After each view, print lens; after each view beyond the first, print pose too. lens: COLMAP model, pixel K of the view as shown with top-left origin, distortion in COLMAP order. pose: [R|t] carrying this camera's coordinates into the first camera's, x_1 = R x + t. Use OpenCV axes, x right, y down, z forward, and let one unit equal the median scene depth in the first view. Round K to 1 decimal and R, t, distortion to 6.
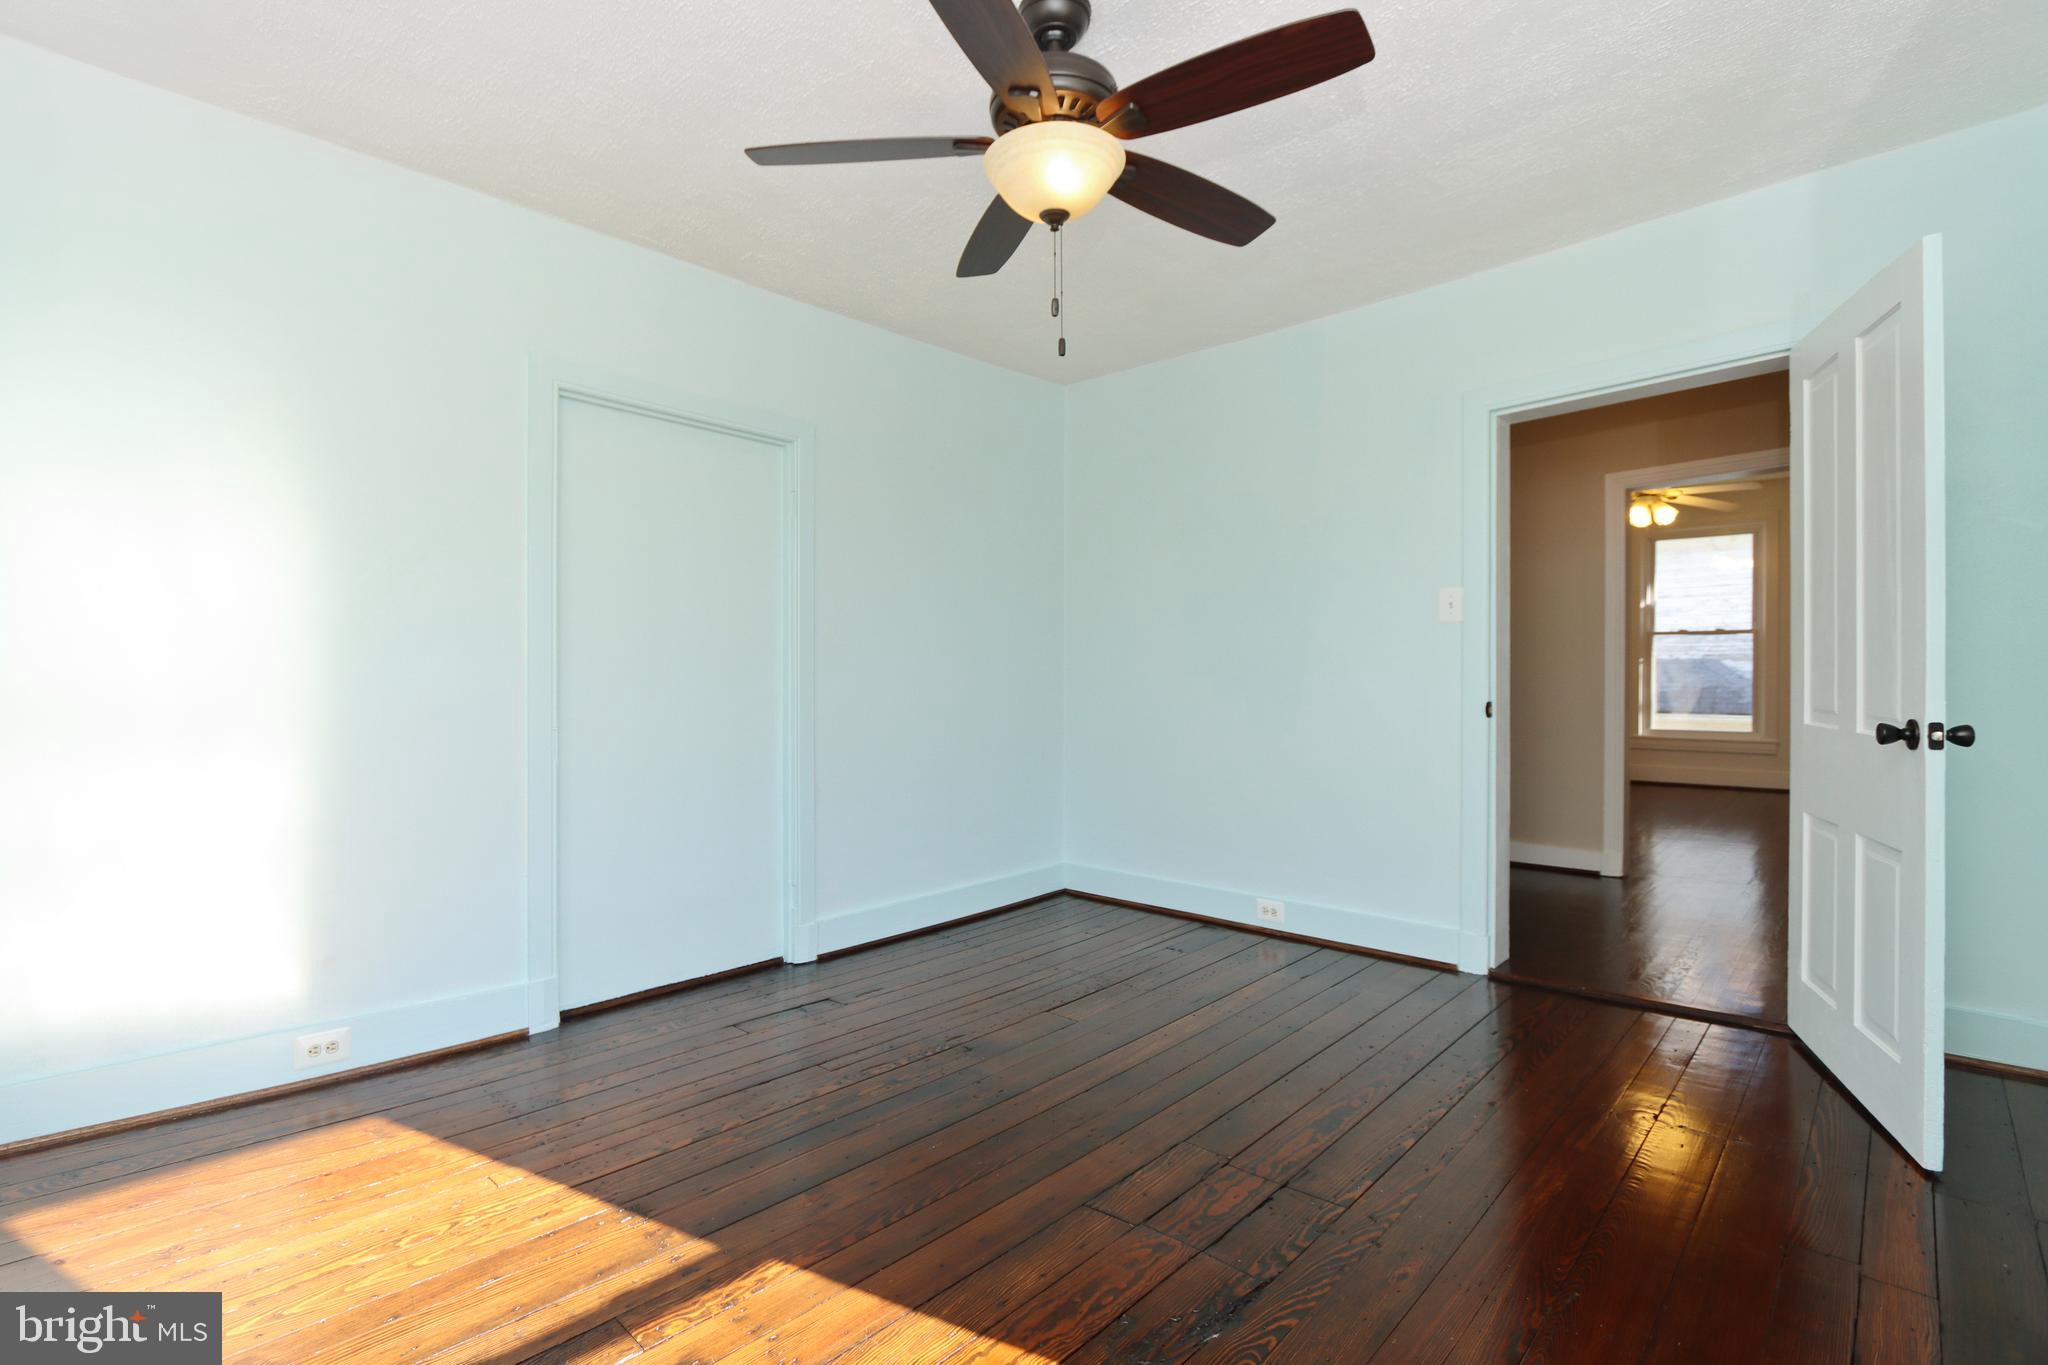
lens RADIAL K [[936.9, 0, 1027.1], [0, 936.9, 682.4], [0, 0, 1]] dist [0.017515, -0.000027]
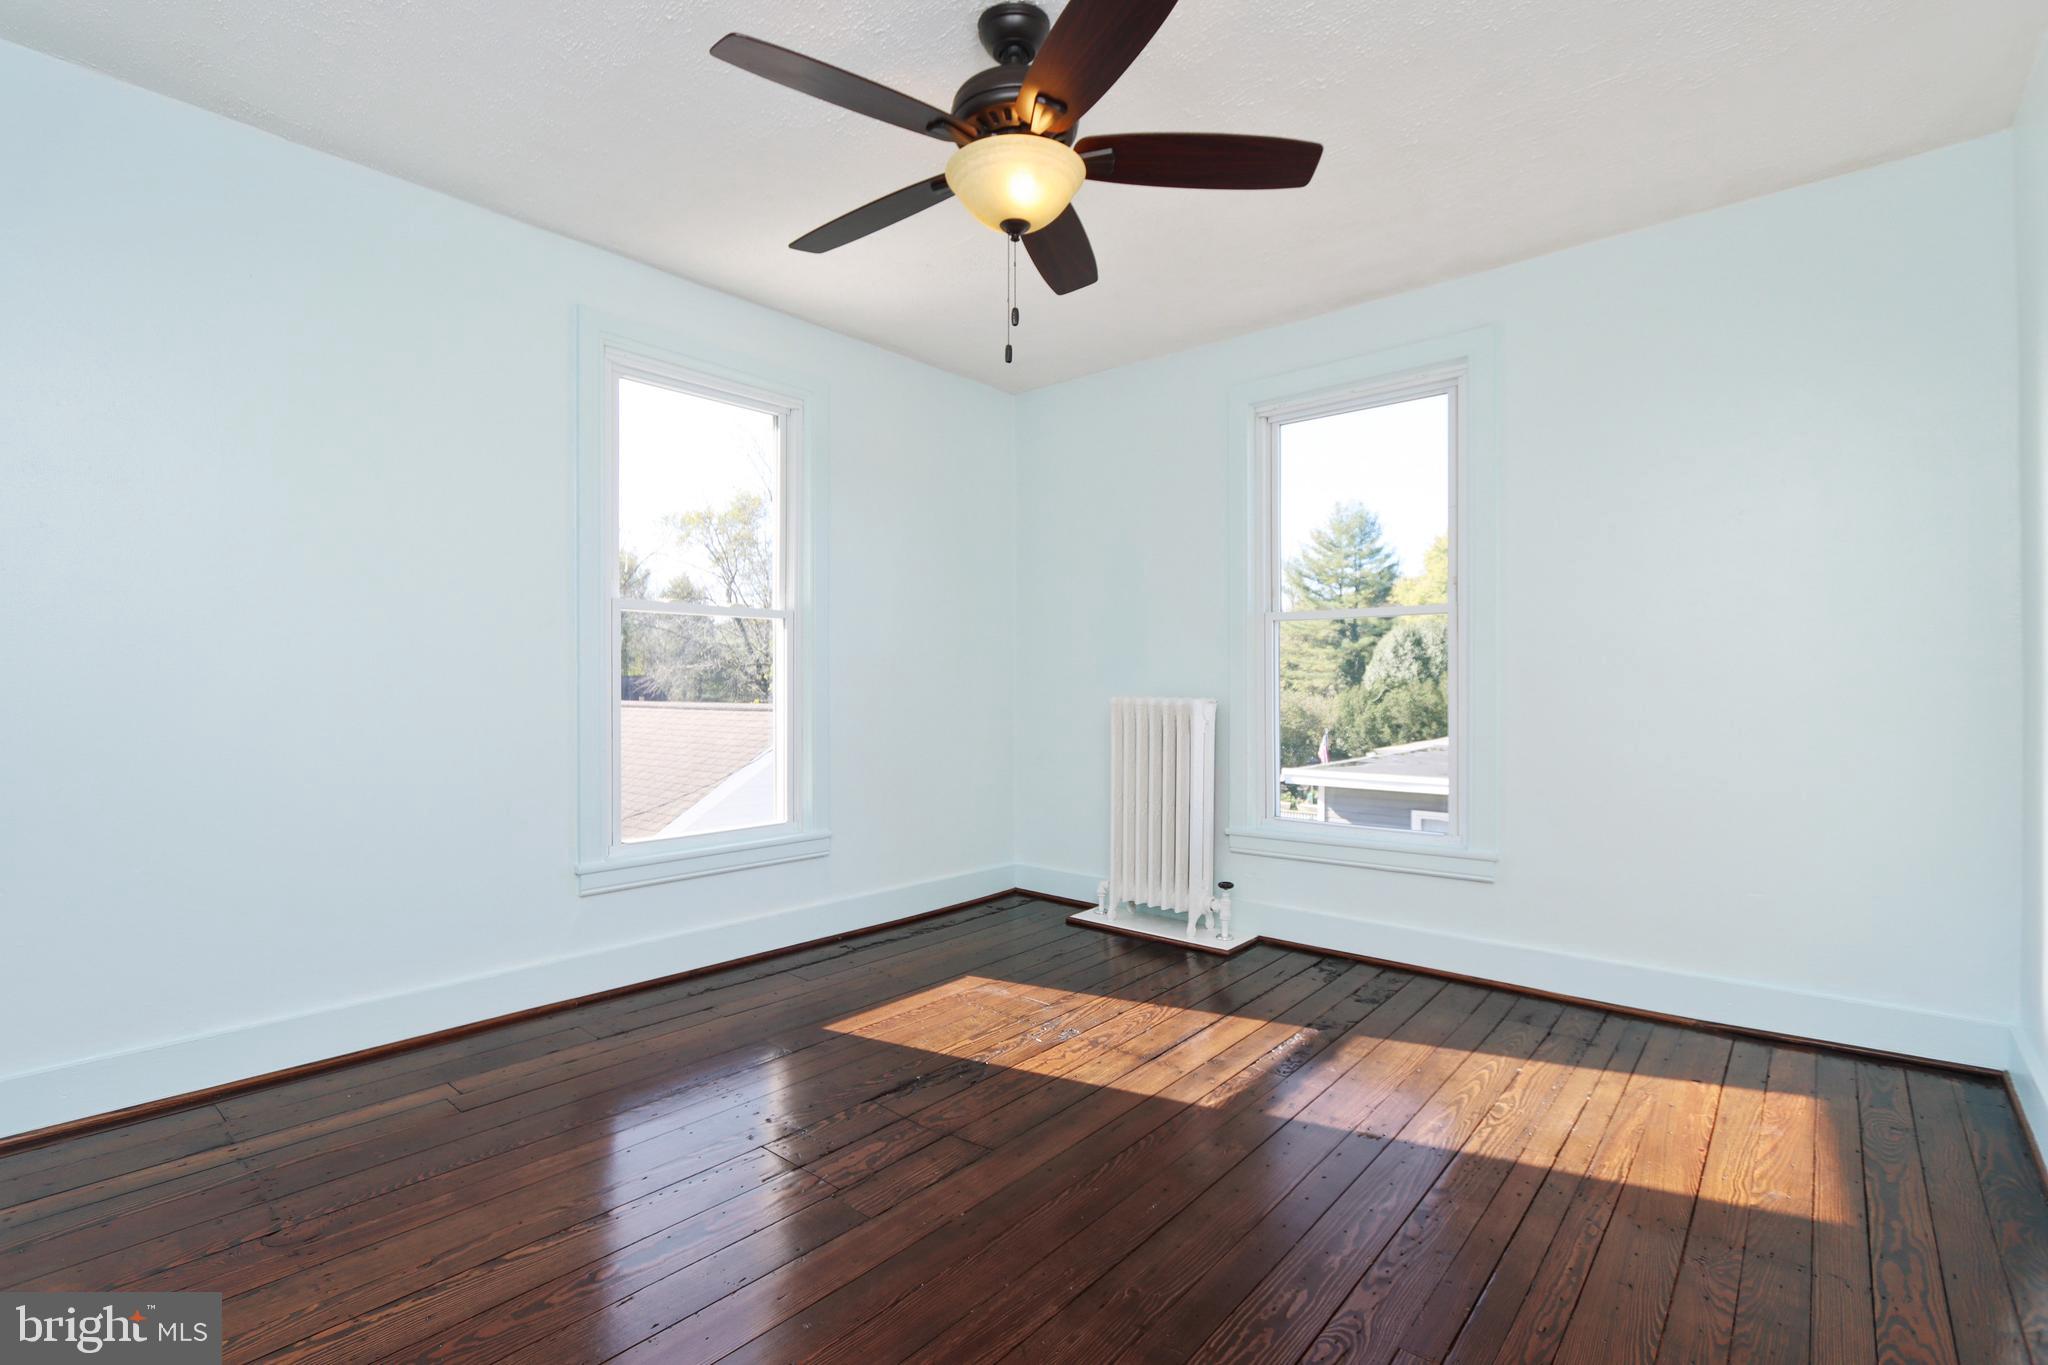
lens RADIAL K [[950.6, 0, 1015.1], [0, 950.6, 684.3], [0, 0, 1]] dist [-0.001937, 0.000261]
pose [[-0.999389, 0.001280, -0.034920, 0.066232], [0.001129, 0.999990, 0.004331, -0.008801], [0.034926, 0.004289, -0.999381, 2.001902]]
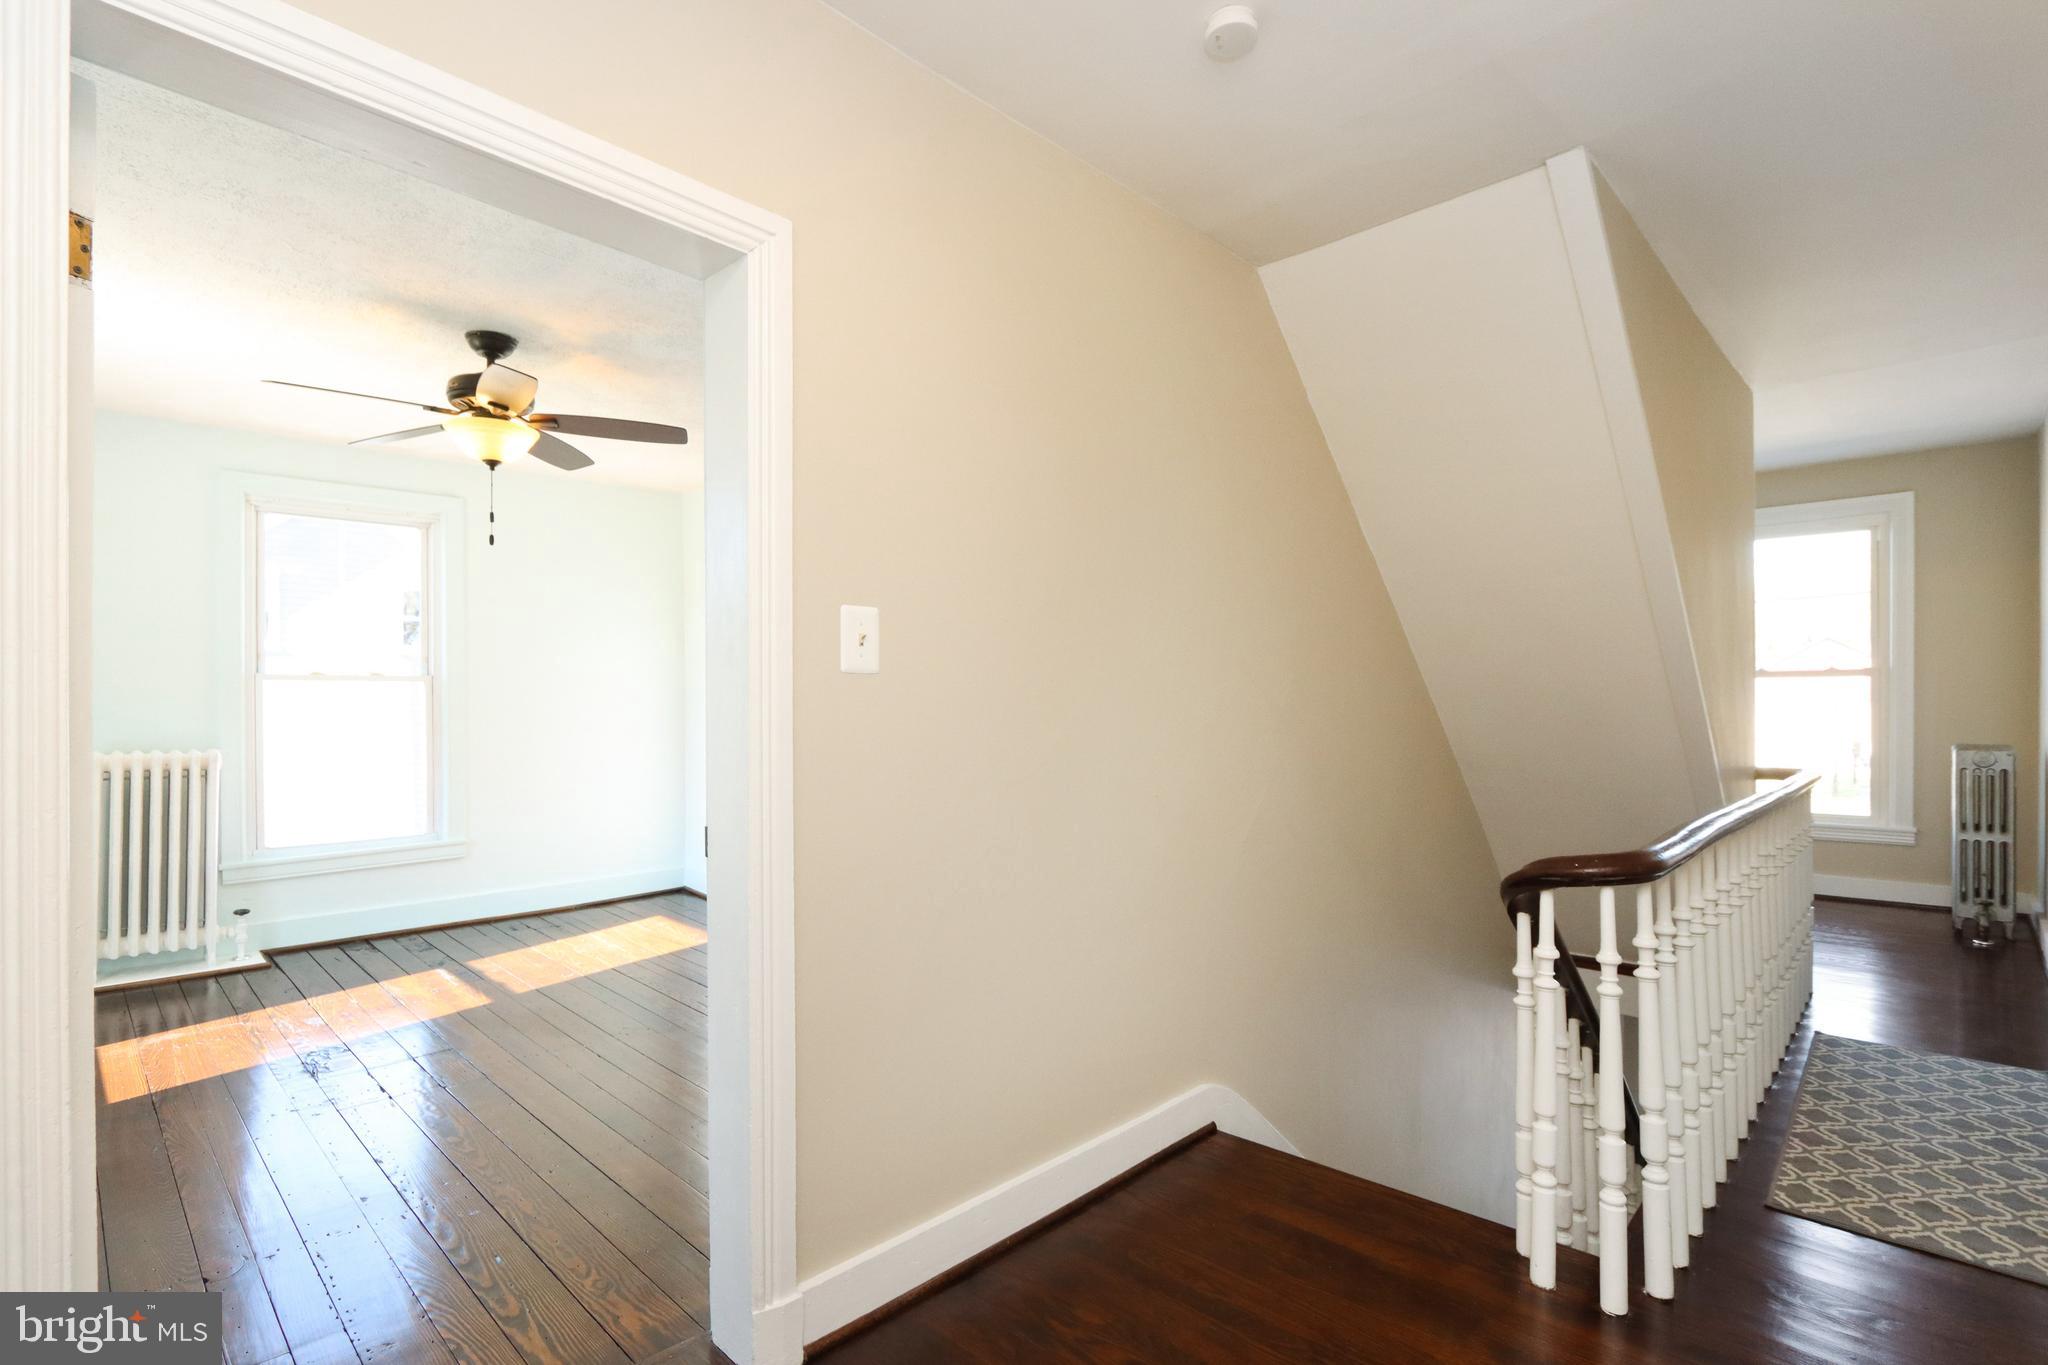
lens RADIAL K [[951.7, 0, 1047.4], [0, 951.7, 700.6], [0, 0, 1]] dist [-0.036999, 0.008602]
pose [[0.006799, -0.005371, -0.999962, 1.658920], [-0.002146, 0.999983, -0.005385, -0.071974], [0.999975, 0.002183, 0.006787, 1.937640]]
